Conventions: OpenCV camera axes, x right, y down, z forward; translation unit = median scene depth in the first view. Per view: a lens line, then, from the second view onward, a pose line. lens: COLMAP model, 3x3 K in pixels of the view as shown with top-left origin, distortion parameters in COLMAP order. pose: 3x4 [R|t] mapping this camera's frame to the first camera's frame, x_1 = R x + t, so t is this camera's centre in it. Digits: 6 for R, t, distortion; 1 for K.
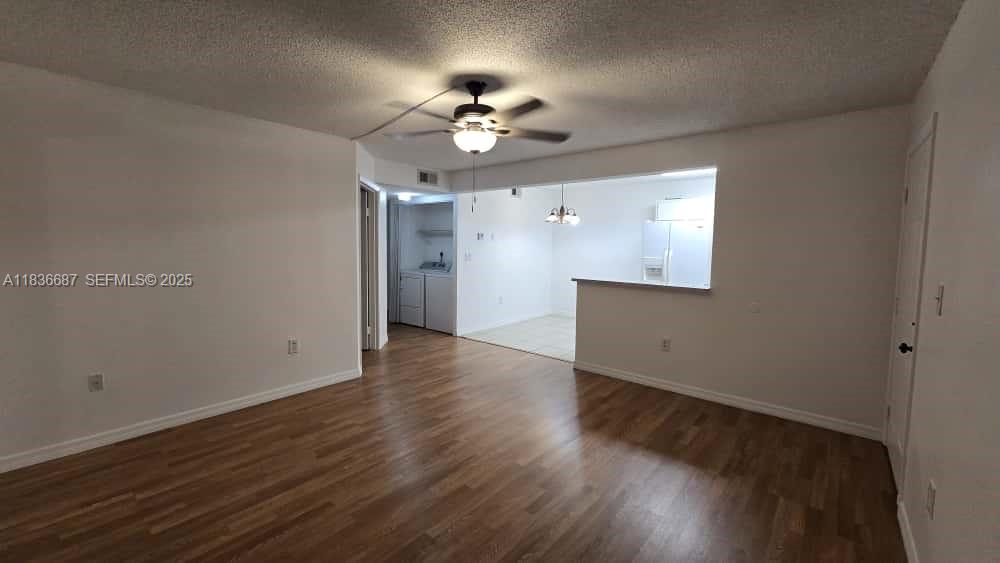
lens RADIAL K [[404.2, 0, 498.6], [0, 404.2, 271.4], [0, 0, 1]] dist [-0.006341, 0.001188]
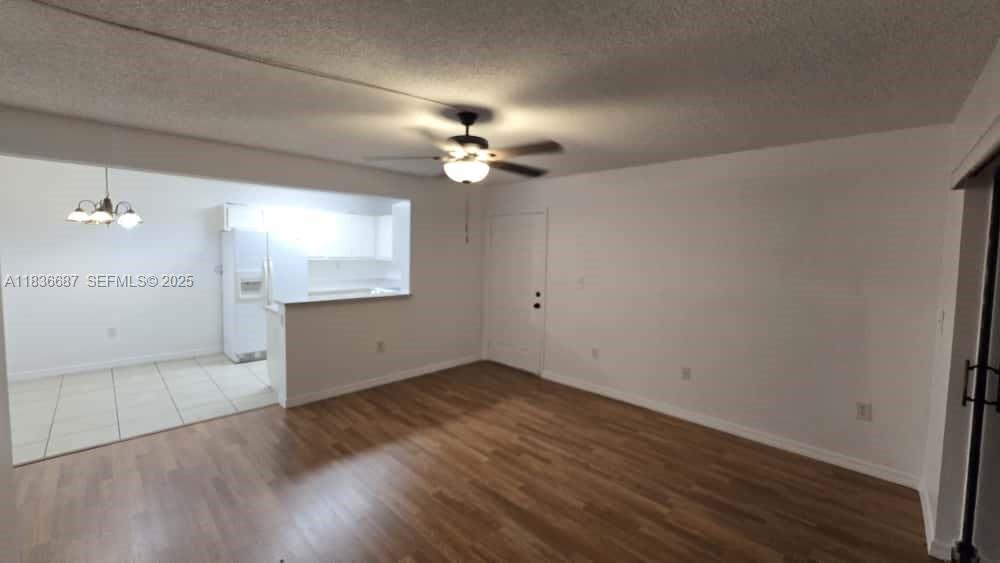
lens RADIAL K [[404.2, 0, 498.4], [0, 404.2, 274.3], [0, 0, 1]] dist [-0.006341, 0.001188]
pose [[0.080716, -0.077681, 0.993706, -0.869580], [0.058792, 0.995594, 0.073053, -0.109621], [-0.995002, 0.052525, 0.084927, 0.702785]]
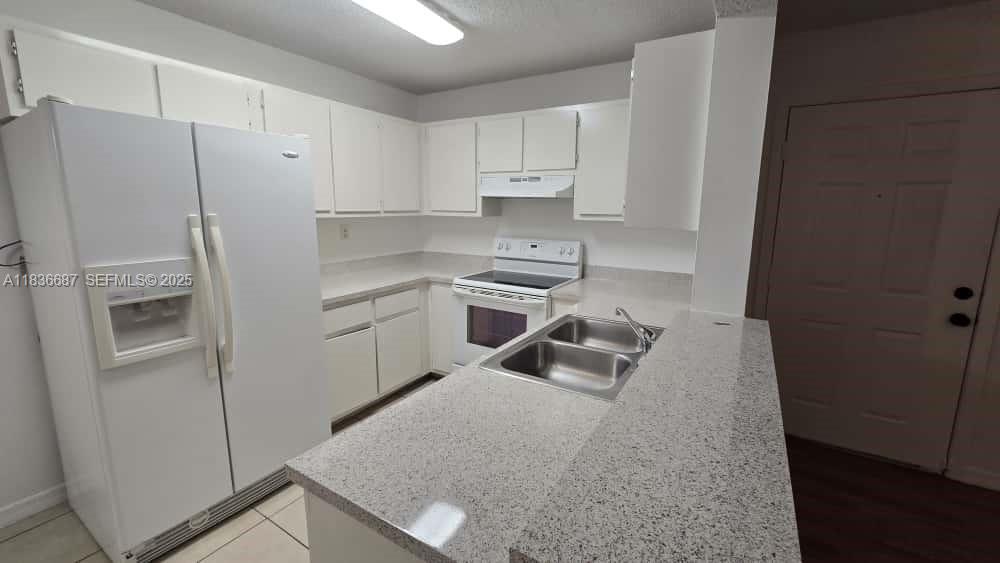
lens RADIAL K [[404.2, 0, 501.6], [0, 404.2, 272.6], [0, 0, 1]] dist [-0.006341, 0.001188]
pose [[-0.155164, -0.181936, 0.970991, 0.193741], [0.061221, 0.979235, 0.193264, -0.115232], [-0.985990, 0.089432, -0.140803, 1.527965]]
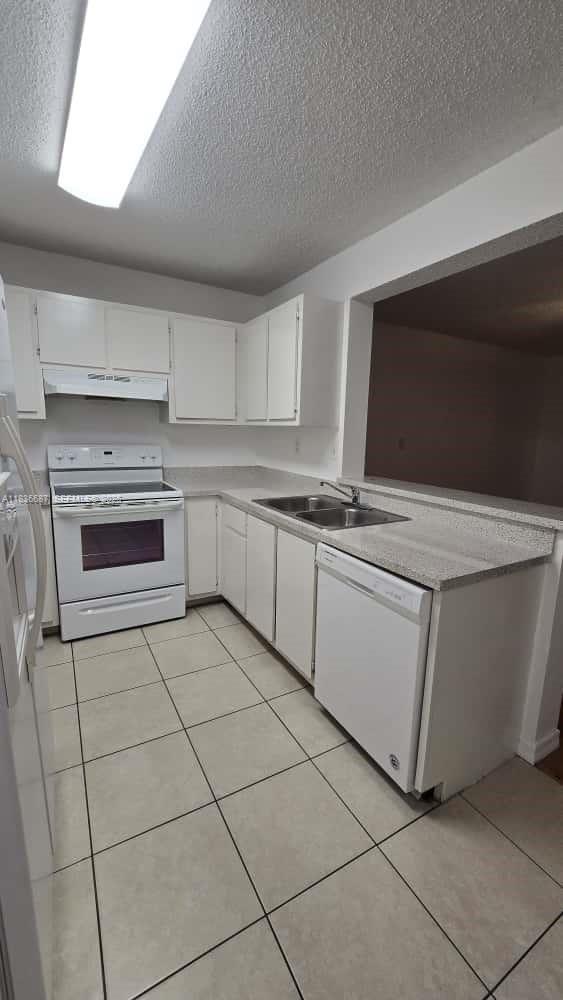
lens RADIAL K [[404.2, 0, 288.3], [0, 404.2, 501.8], [0, 0, 1]] dist [-0.006341, 0.001188]
pose [[-0.942189, -0.104129, 0.318492, 0.485794], [-0.021140, 0.967067, 0.253642, -0.113682], [-0.334414, 0.232246, -0.913361, 2.037512]]
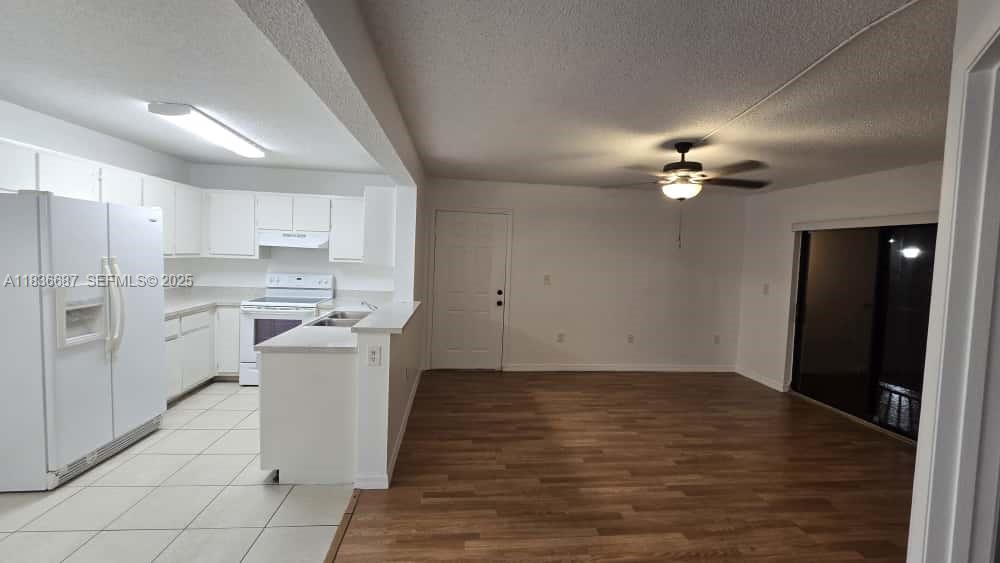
lens RADIAL K [[404.2, 0, 499.5], [0, 404.2, 273.1], [0, 0, 1]] dist [-0.006341, 0.001188]
pose [[-0.722544, -0.079129, 0.686781, -0.420047], [-0.000109, 0.993441, 0.114347, -0.175787], [-0.691325, 0.082546, -0.717814, 1.871739]]
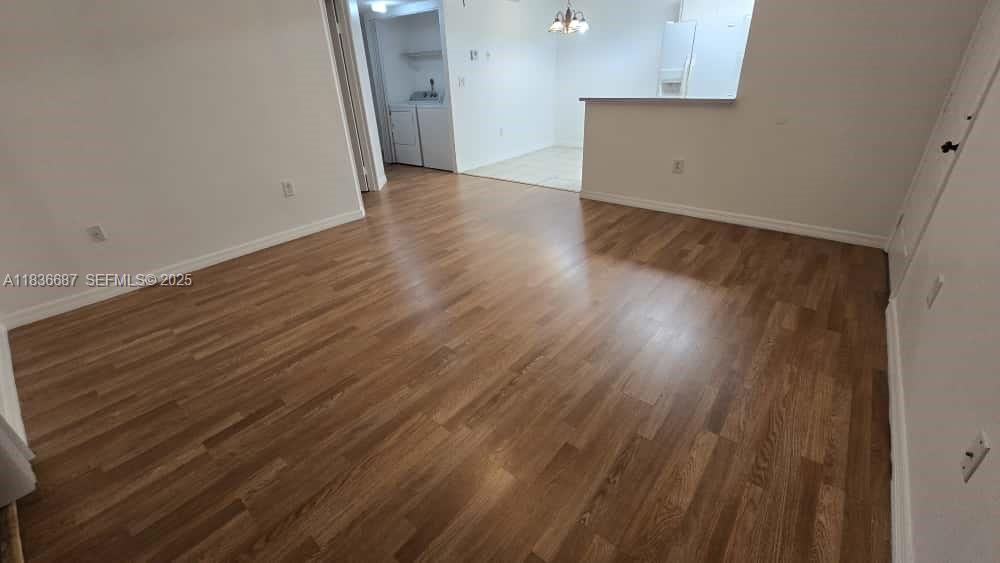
lens RADIAL K [[404.2, 0, 498.9], [0, 404.2, 272.9], [0, 0, 1]] dist [-0.006341, 0.001188]
pose [[0.998441, -0.053468, -0.016007, -0.005512], [0.055537, 0.923319, 0.379997, 0.038108], [-0.005538, -0.380293, 0.924849, 0.040729]]
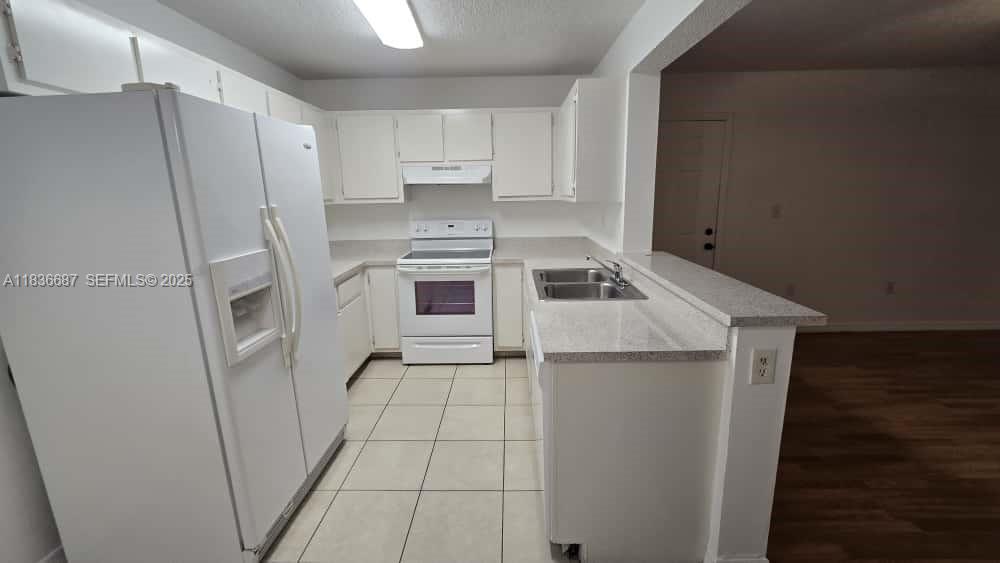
lens RADIAL K [[404.2, 0, 502.7], [0, 404.2, 272.6], [0, 0, 1]] dist [-0.006341, 0.001188]
pose [[-0.637403, -0.160889, 0.753546, 0.170148], [0.063541, 0.963652, 0.259496, -0.144965], [-0.767906, 0.213284, -0.604012, 1.929724]]
